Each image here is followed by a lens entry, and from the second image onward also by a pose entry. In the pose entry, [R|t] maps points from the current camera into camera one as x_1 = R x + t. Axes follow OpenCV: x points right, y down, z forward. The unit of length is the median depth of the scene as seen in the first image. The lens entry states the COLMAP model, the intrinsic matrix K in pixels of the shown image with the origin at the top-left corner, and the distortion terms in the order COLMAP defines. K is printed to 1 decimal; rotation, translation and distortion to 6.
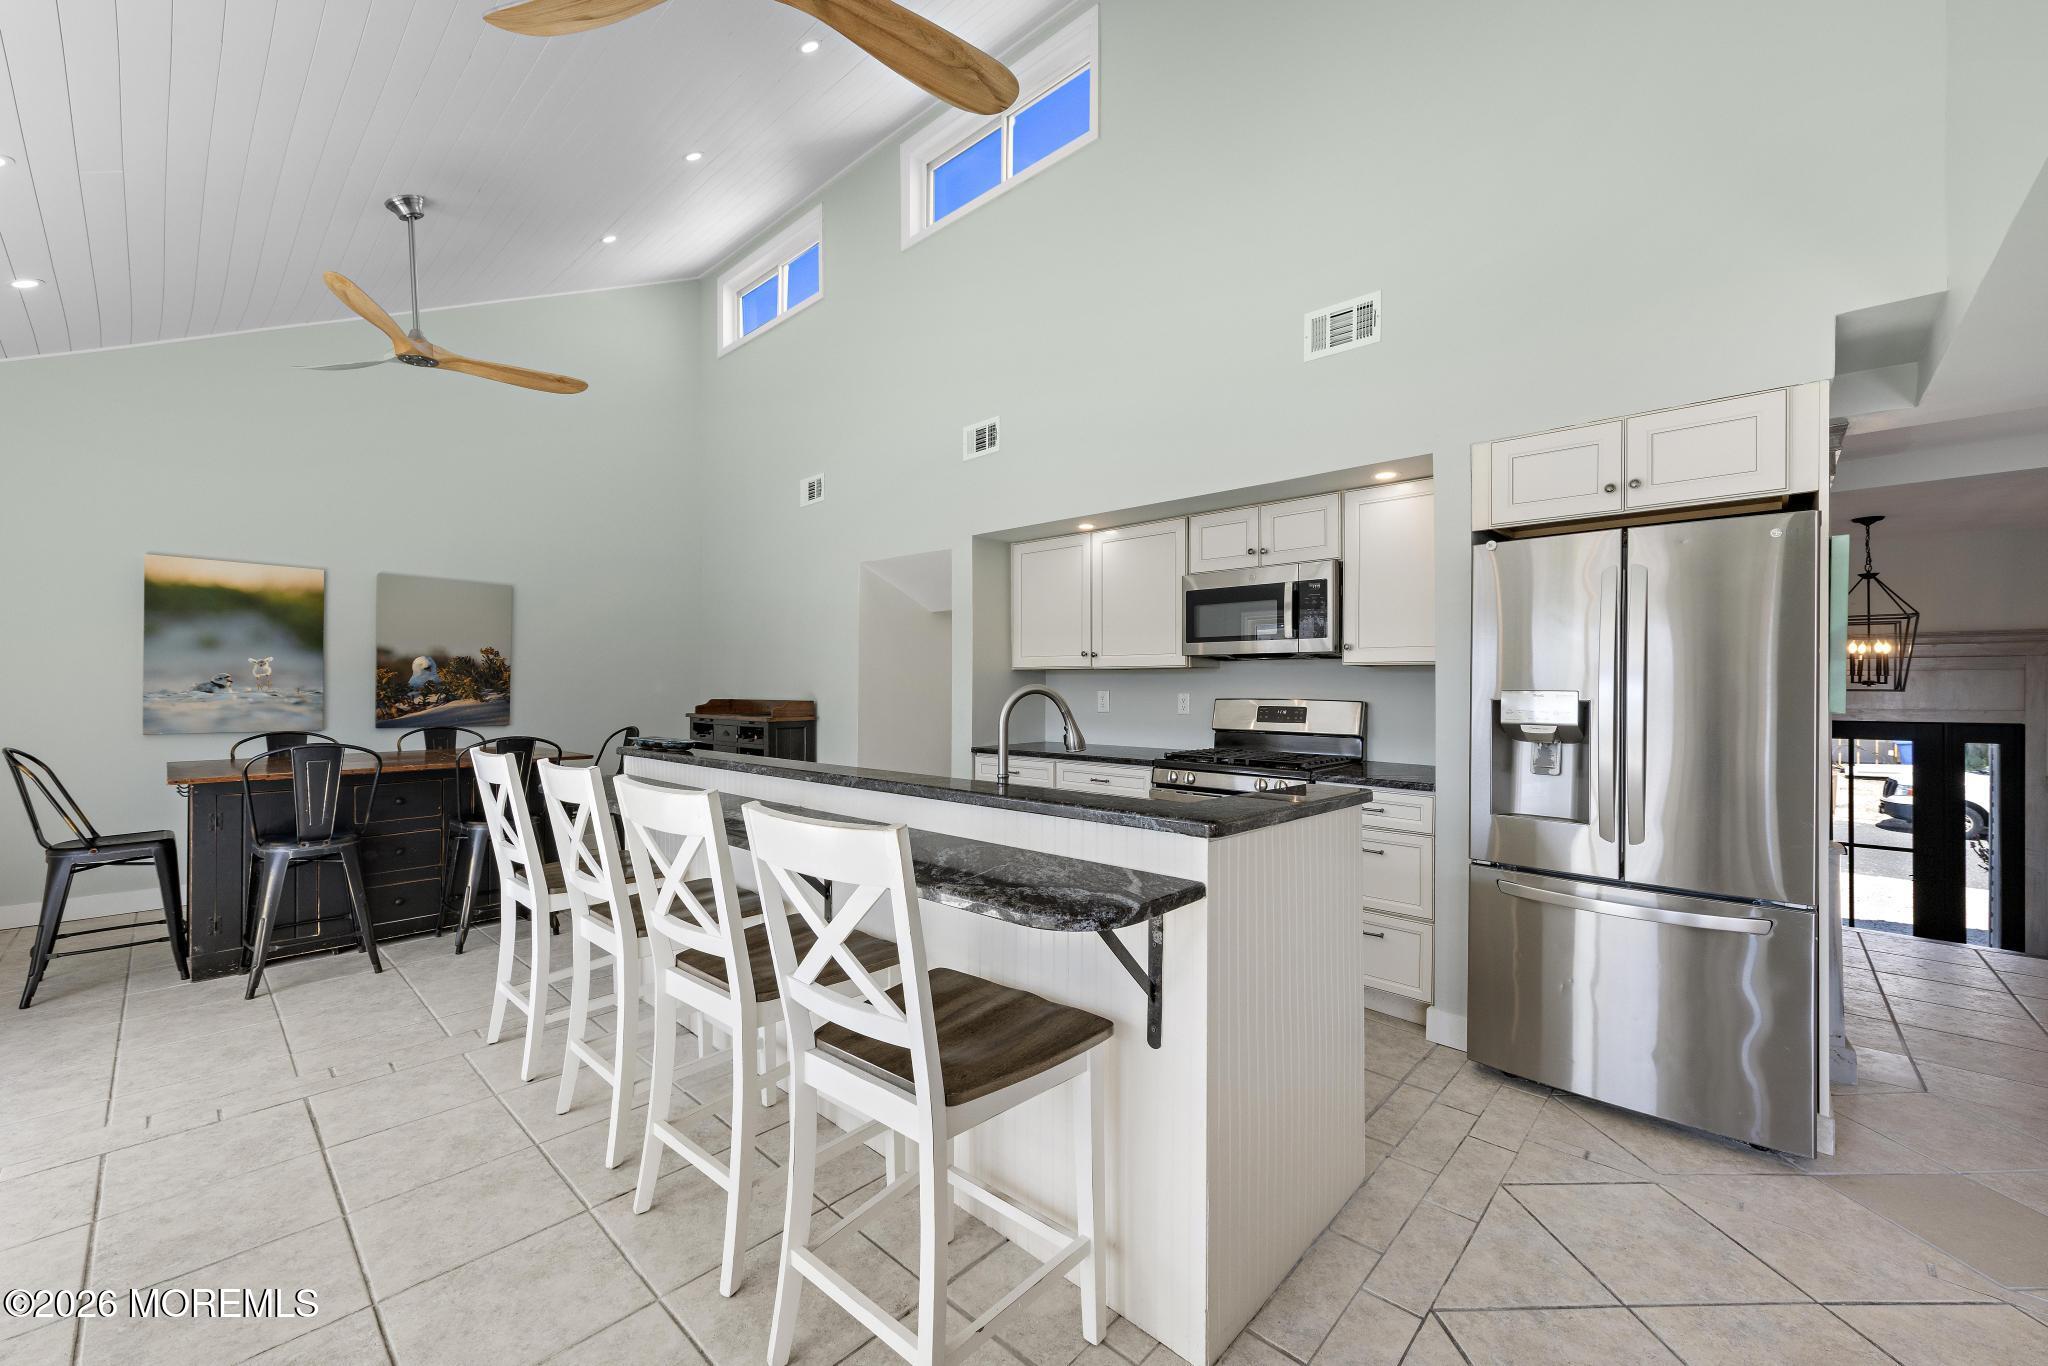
lens RADIAL K [[815.5, 0, 1034.5], [0, 815.5, 688.0], [0, 0, 1]] dist [0.002797, 0.000198]
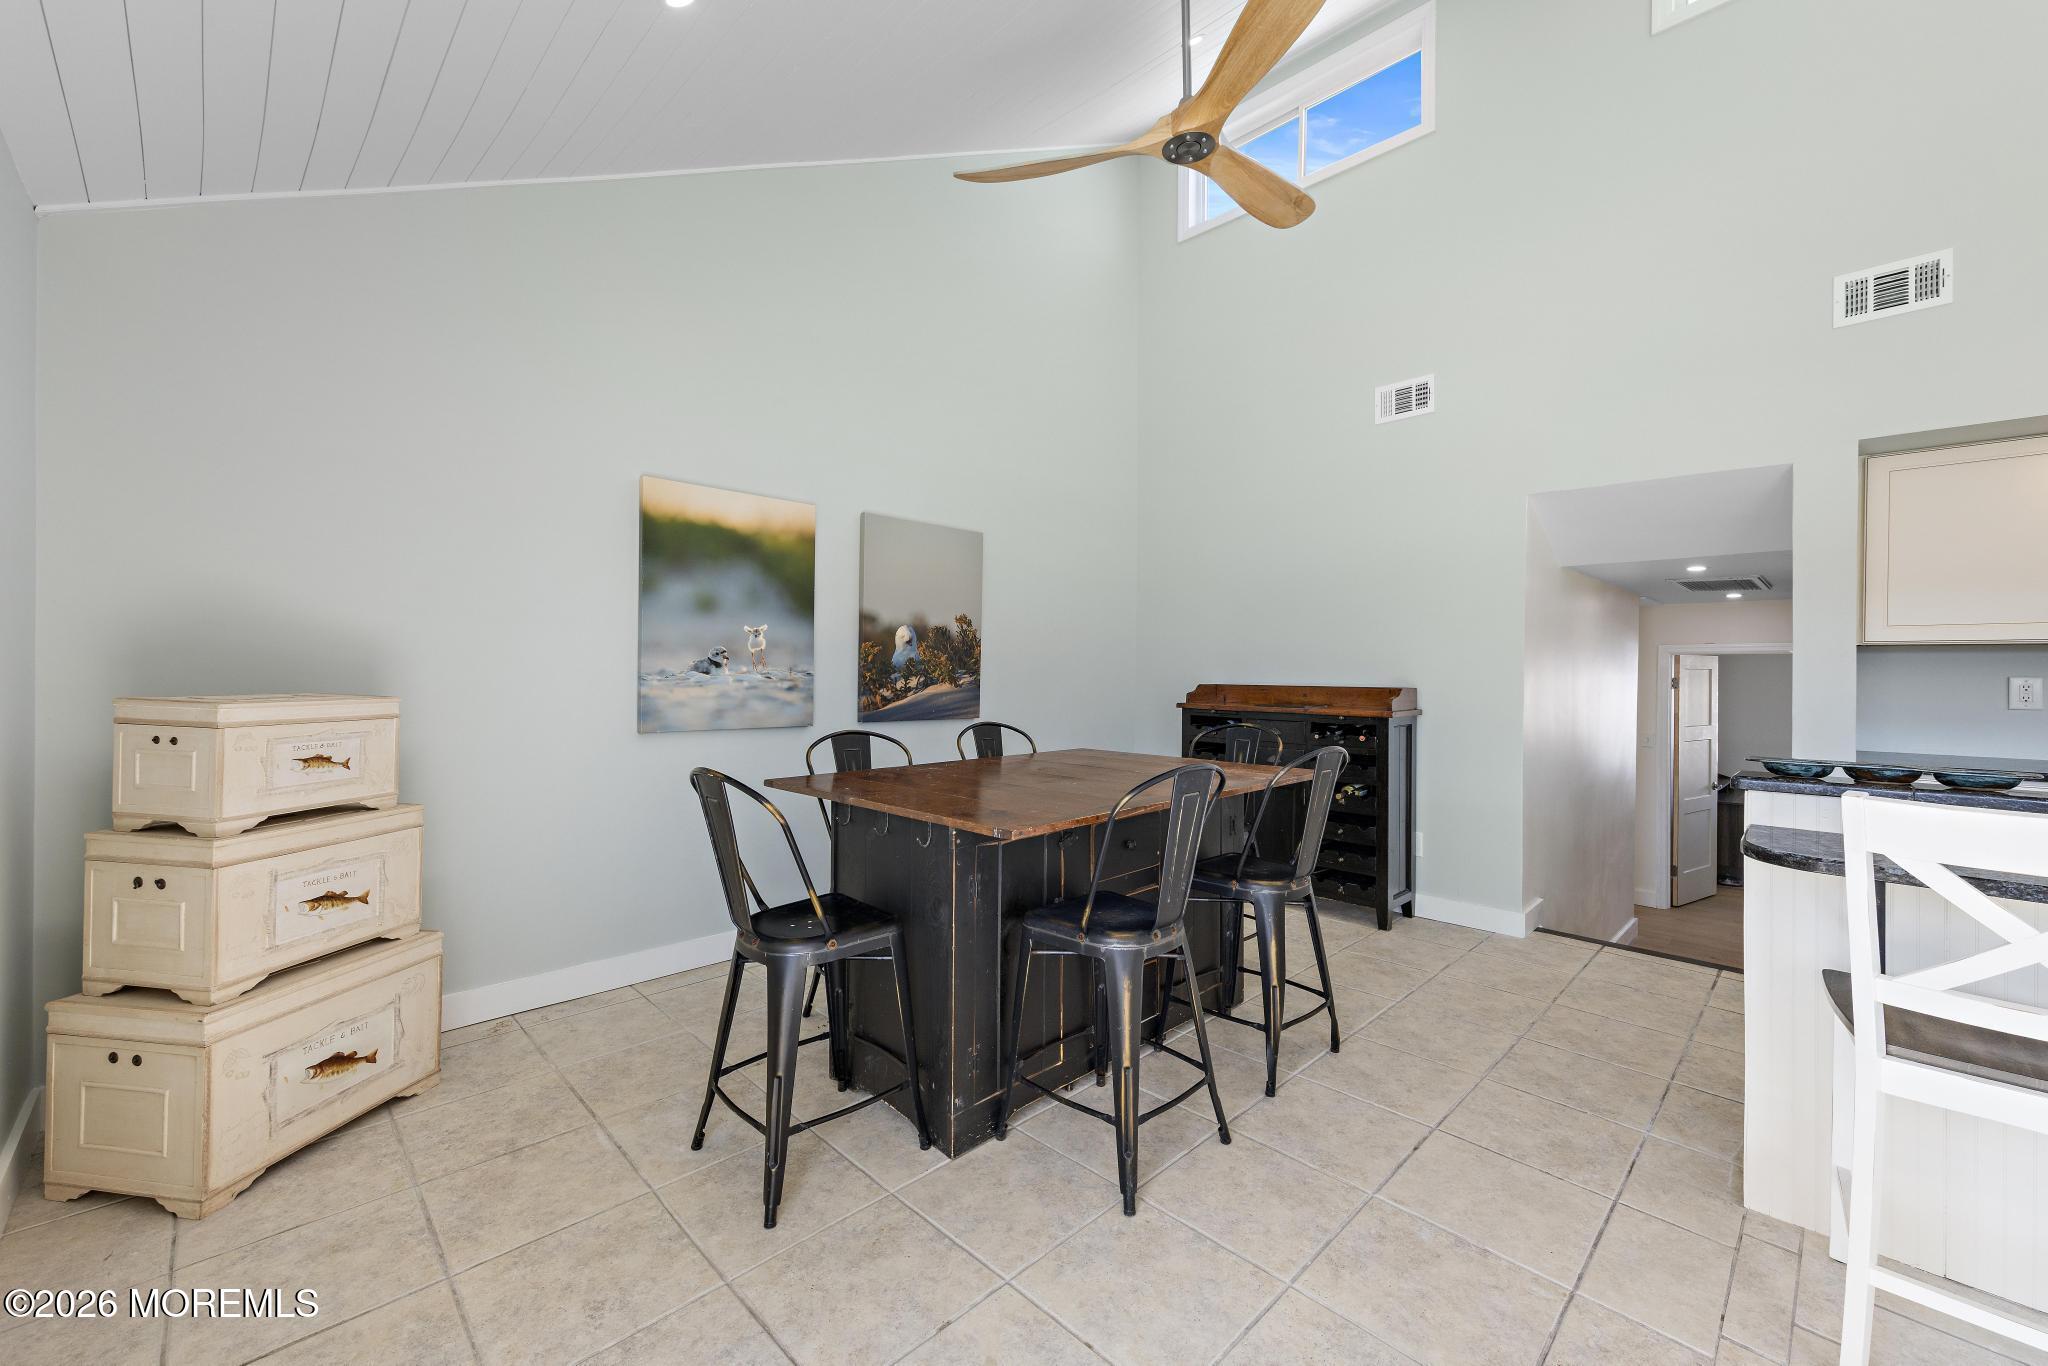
lens RADIAL K [[815.5, 0, 1023.1], [0, 815.5, 678.5], [0, 0, 1]] dist [0.002797, 0.000198]
pose [[0.999214, 0.003556, -0.039493, -0.651454], [-0.003152, 0.999942, 0.010305, 0.001496], [0.039527, -0.010172, 0.999167, 0.279522]]
